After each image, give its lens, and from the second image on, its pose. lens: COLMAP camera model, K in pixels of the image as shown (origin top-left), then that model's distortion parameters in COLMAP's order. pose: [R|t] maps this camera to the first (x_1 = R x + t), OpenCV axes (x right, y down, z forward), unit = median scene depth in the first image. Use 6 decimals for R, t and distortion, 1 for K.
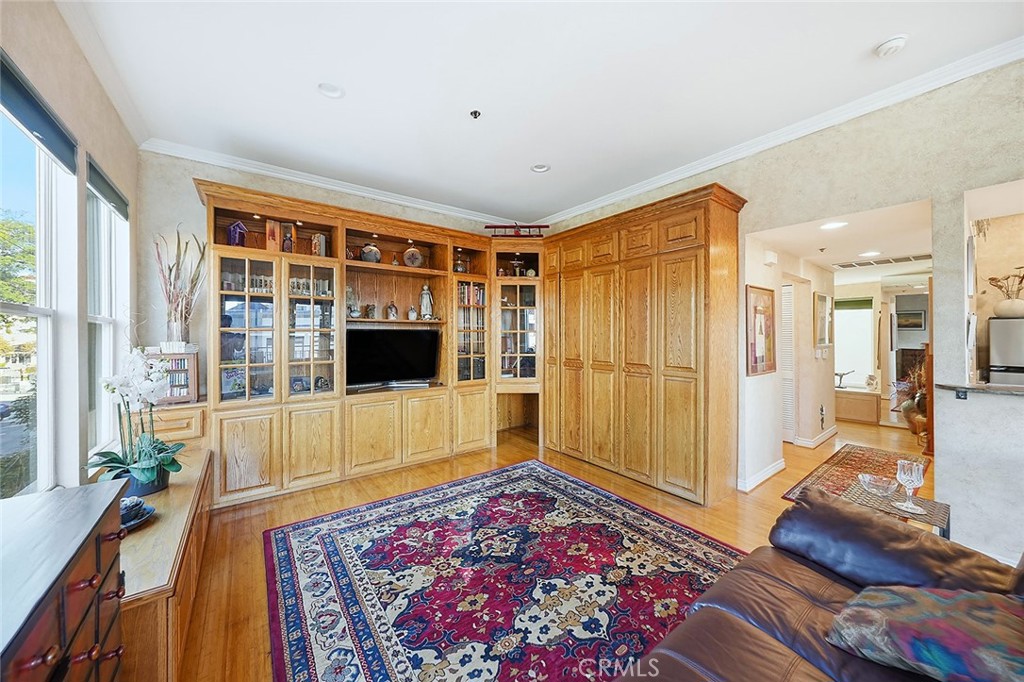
lens RADIAL K [[355.9, 0, 513.3], [0, 355.9, 339.0], [0, 0, 1]] dist [-0.004057, 0.001939]
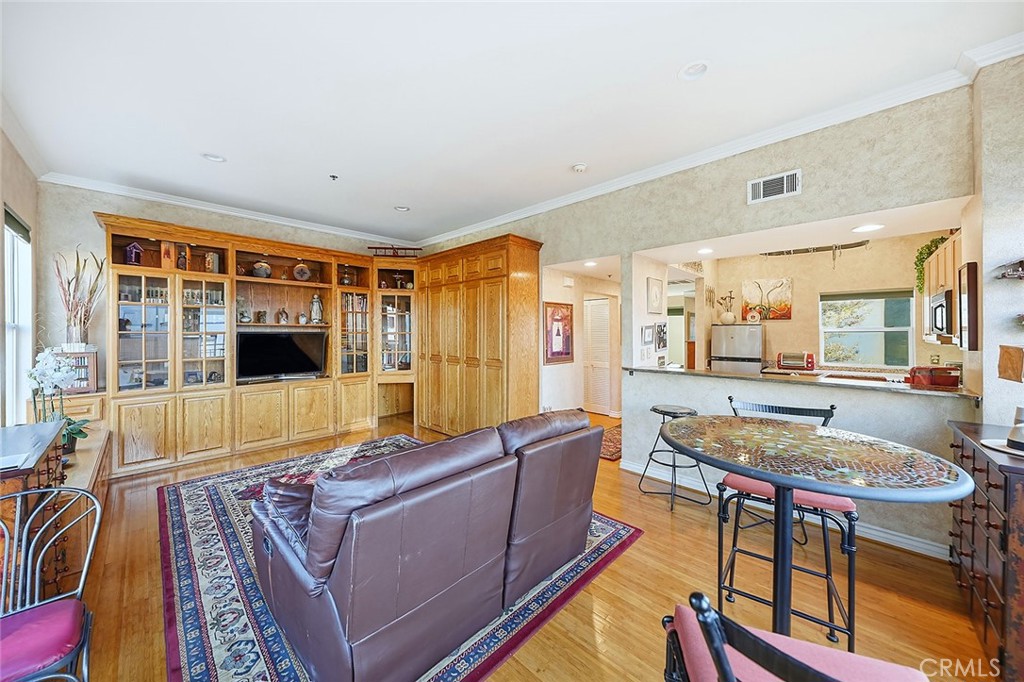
lens RADIAL K [[355.9, 0, 511.5], [0, 355.9, 334.2], [0, 0, 1]] dist [-0.004057, 0.001939]
pose [[0.986382, -0.001209, 0.164467, 0.279946], [0.002869, 0.999947, -0.009853, -0.005670], [-0.164446, 0.010190, 0.986333, -0.386604]]
